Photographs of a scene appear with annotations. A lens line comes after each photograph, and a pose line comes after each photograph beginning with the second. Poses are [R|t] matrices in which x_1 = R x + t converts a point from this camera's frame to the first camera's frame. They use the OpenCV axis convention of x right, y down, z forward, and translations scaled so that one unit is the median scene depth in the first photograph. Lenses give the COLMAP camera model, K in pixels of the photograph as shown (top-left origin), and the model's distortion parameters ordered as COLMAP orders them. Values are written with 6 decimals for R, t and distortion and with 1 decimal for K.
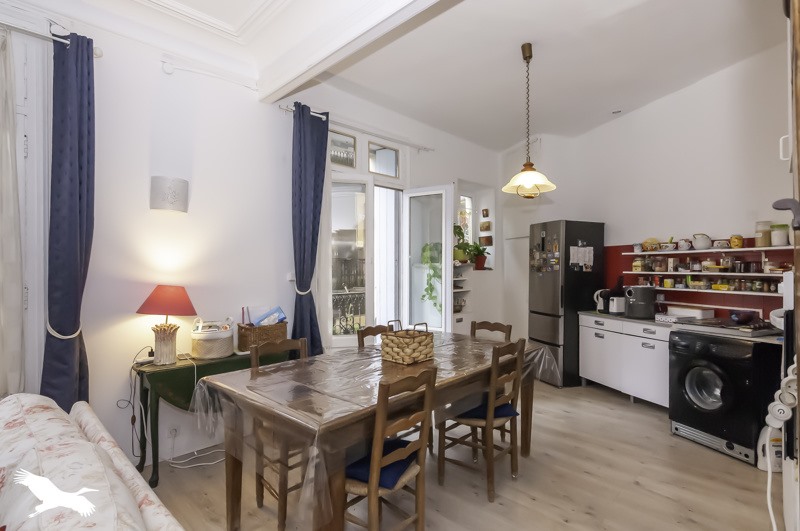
lens RADIAL K [[382.1, 0, 400.0], [0, 382.1, 265.5], [0, 0, 1]] dist [0.000819, 0.000253]
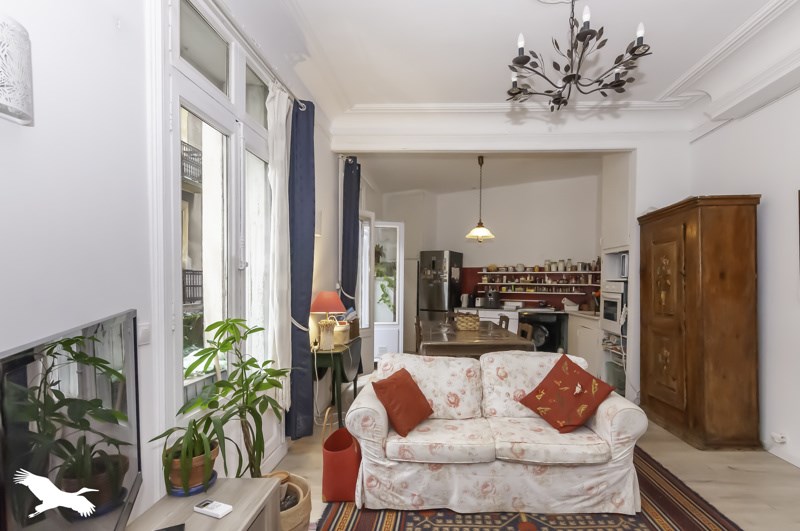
lens RADIAL K [[393.5, 0, 400.0], [0, 393.5, 290.3], [0, 0, 1]] dist [0.000567, 0.000001]
pose [[0.766771, -0.010012, 0.641843, -0.945681], [-0.010501, 0.999549, 0.028136, 0.003036], [-0.641835, -0.028314, 0.766320, -0.156042]]
